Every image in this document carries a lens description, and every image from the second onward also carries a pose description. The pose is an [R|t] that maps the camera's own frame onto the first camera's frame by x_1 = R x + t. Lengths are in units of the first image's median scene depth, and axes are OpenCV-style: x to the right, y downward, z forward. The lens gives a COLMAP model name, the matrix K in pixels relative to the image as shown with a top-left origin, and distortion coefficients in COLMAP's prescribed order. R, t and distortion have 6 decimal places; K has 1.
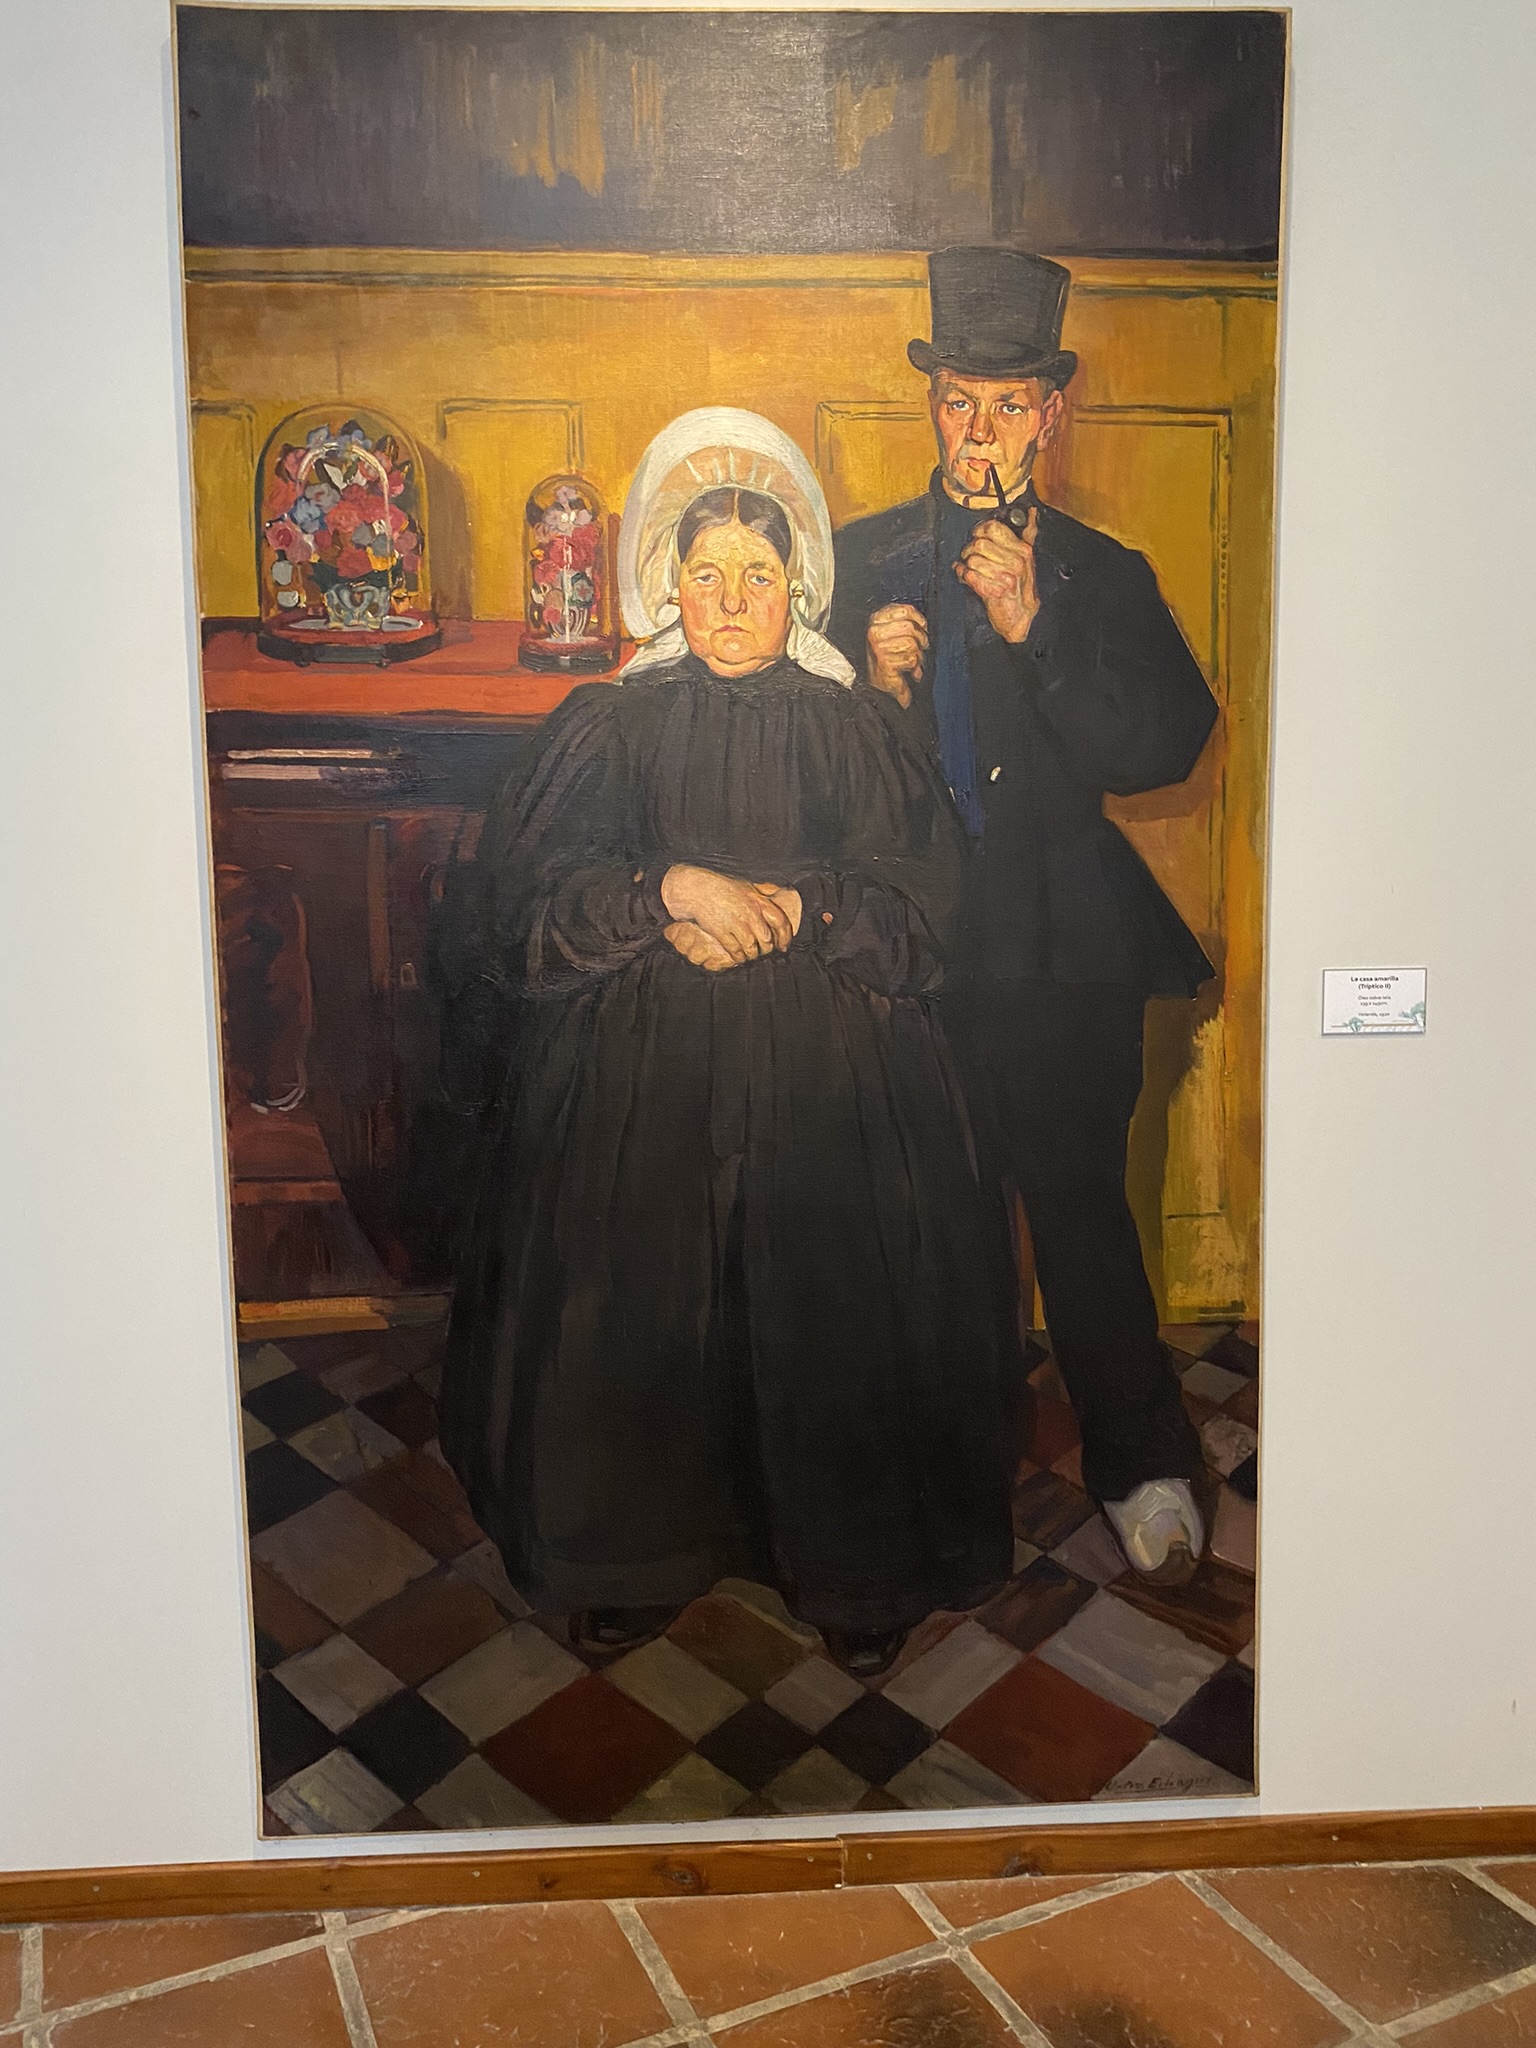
lens RADIAL K [[1550.7, 0, 713.5], [0, 1550.7, 1017.0], [0, 0, 1]] dist [0.062971, -0.000355]
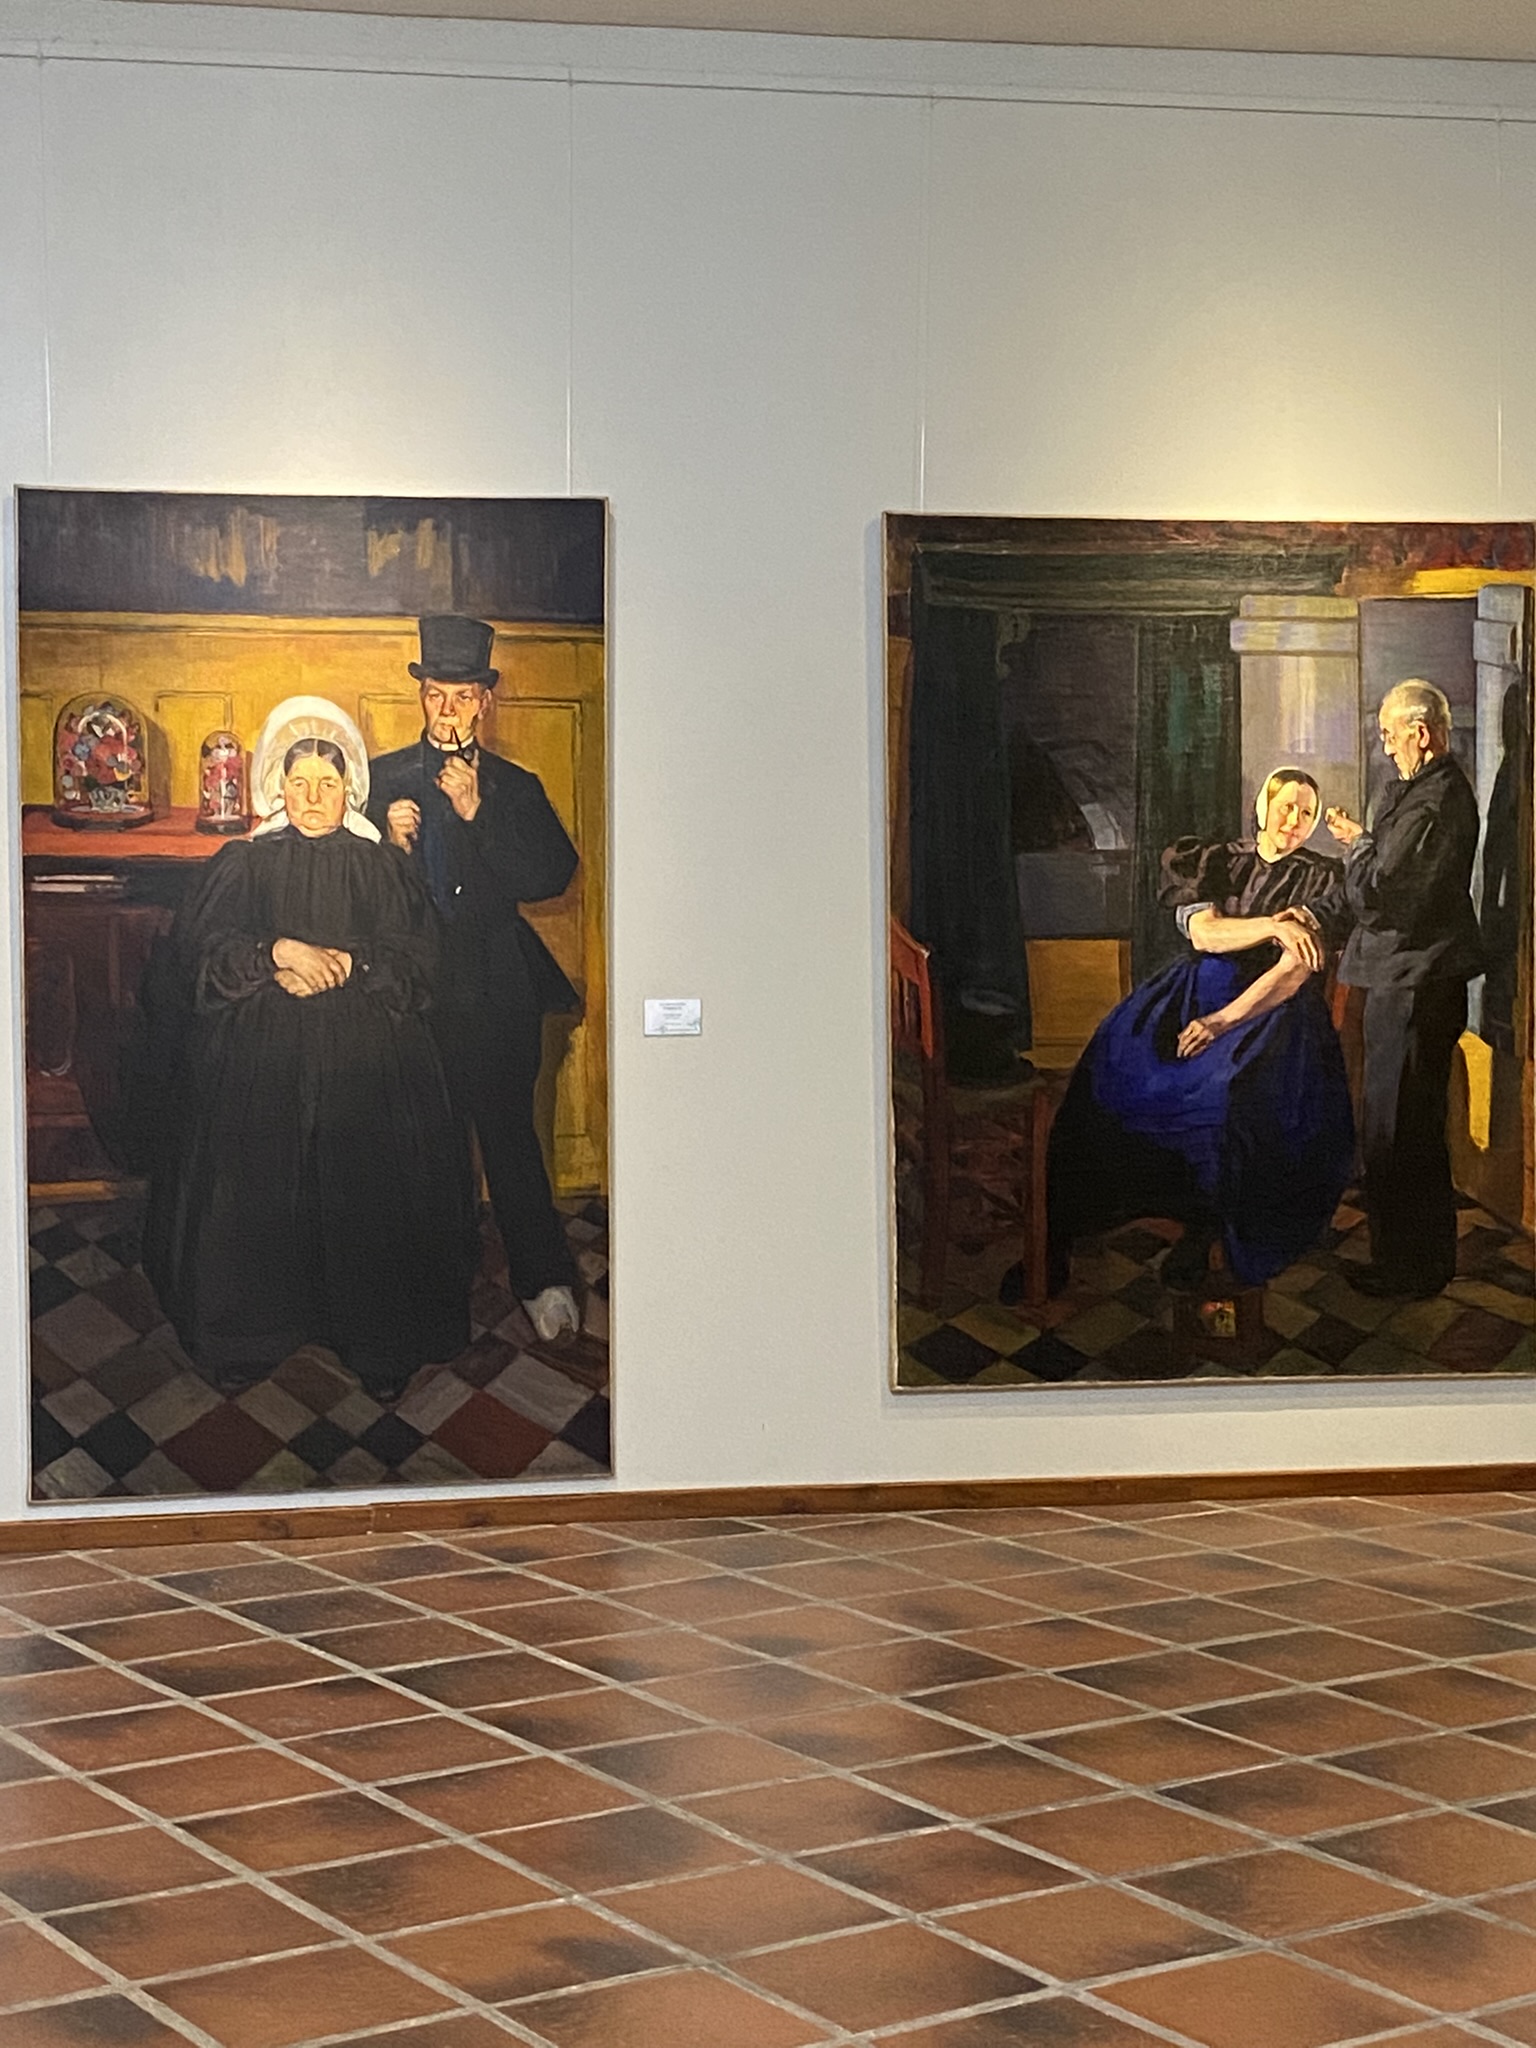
lens RADIAL K [[3587.6, 0, 765.5], [0, 3587.6, 1016.5], [0, 0, 1]] dist [0.115809, 0.000000]
pose [[0.985061, 0.003634, 0.172166, -0.186868], [-0.000788, 0.999862, -0.016597, 0.060372], [-0.172203, 0.016214, 0.984928, -3.179831]]
